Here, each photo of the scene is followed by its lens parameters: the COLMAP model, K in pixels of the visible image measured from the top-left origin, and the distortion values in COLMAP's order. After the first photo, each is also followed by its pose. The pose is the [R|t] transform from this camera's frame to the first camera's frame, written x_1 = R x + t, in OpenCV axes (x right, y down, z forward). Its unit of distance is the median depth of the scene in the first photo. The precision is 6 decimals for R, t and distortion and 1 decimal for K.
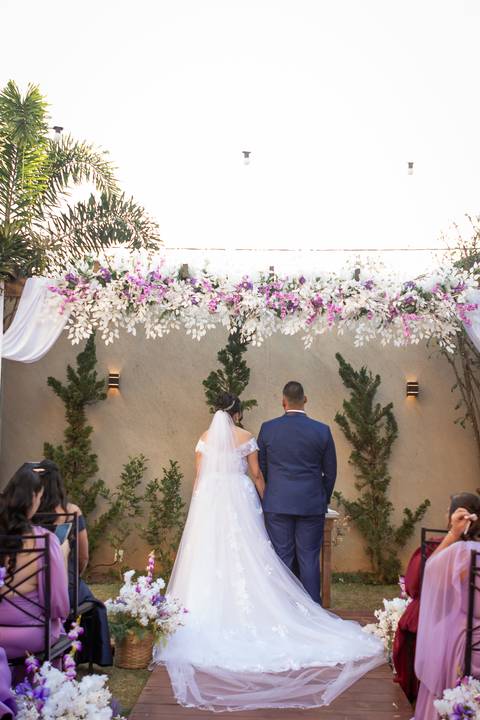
lens RADIAL K [[921.5, 0, 240.0], [0, 921.5, 360.0], [0, 0, 1]] dist [0.016166, 0.034496]
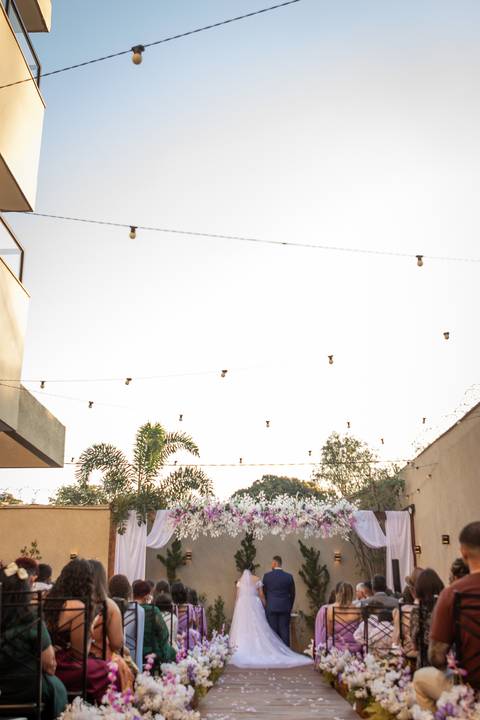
lens RADIAL K [[921.5, 0, 240.0], [0, 921.5, 360.0], [0, 0, 1]] dist [0.016166, 0.034496]
pose [[0.999808, -0.015240, 0.012295, -0.052238], [0.017160, 0.984369, -0.175279, -0.052933], [-0.009432, 0.175456, 0.984442, -1.292787]]
